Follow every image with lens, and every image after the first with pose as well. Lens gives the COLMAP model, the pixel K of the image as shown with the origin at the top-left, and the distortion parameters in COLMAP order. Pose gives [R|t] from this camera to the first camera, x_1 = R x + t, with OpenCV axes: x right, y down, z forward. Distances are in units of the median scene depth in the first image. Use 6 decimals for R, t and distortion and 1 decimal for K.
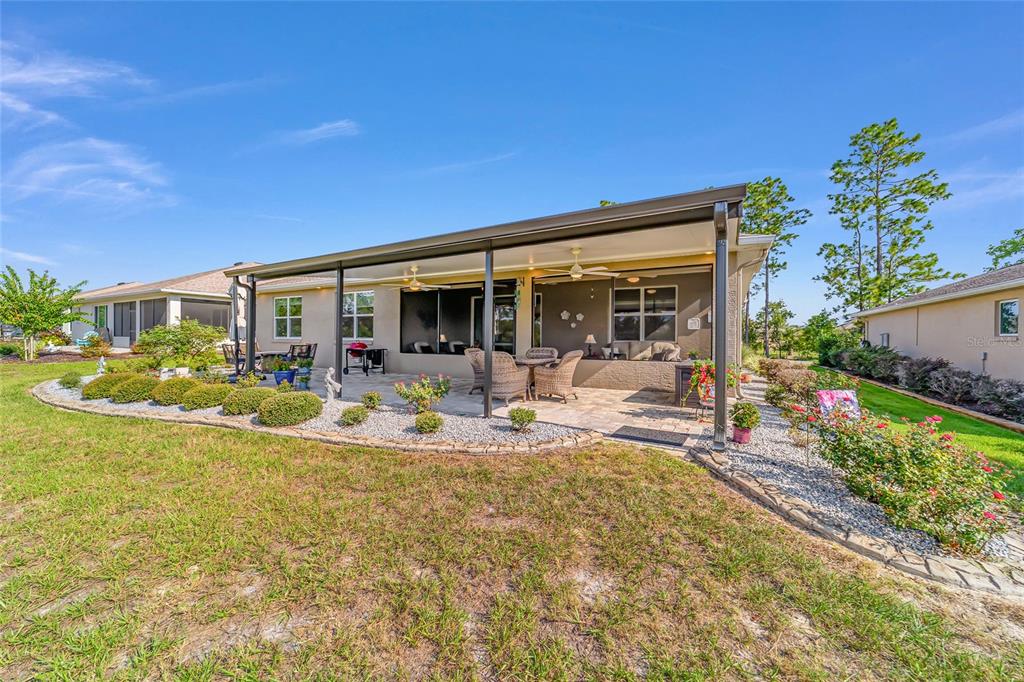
lens RADIAL K [[393.9, 0, 510.0], [0, 393.9, 339.9], [0, 0, 1]] dist [-0.018876, 0.009339]
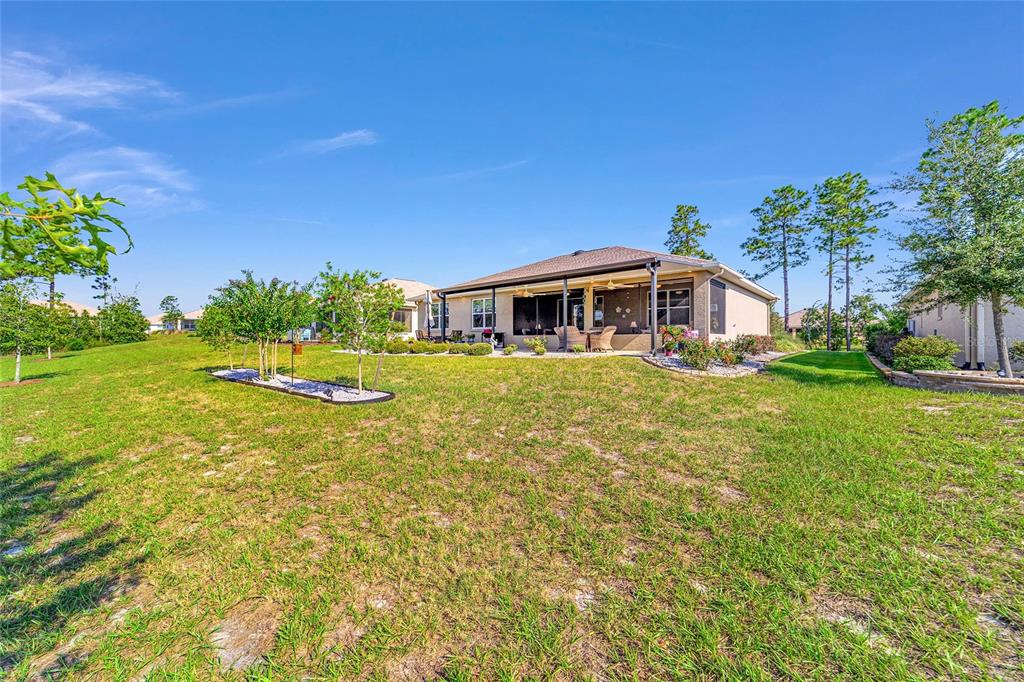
lens RADIAL K [[393.9, 0, 510.0], [0, 393.9, 339.9], [0, 0, 1]] dist [-0.018876, 0.009339]
pose [[0.976833, -0.008116, -0.213849, 0.057341], [0.006954, 0.999957, -0.006184, 0.062976], [0.213890, 0.004554, 0.976847, -0.605381]]
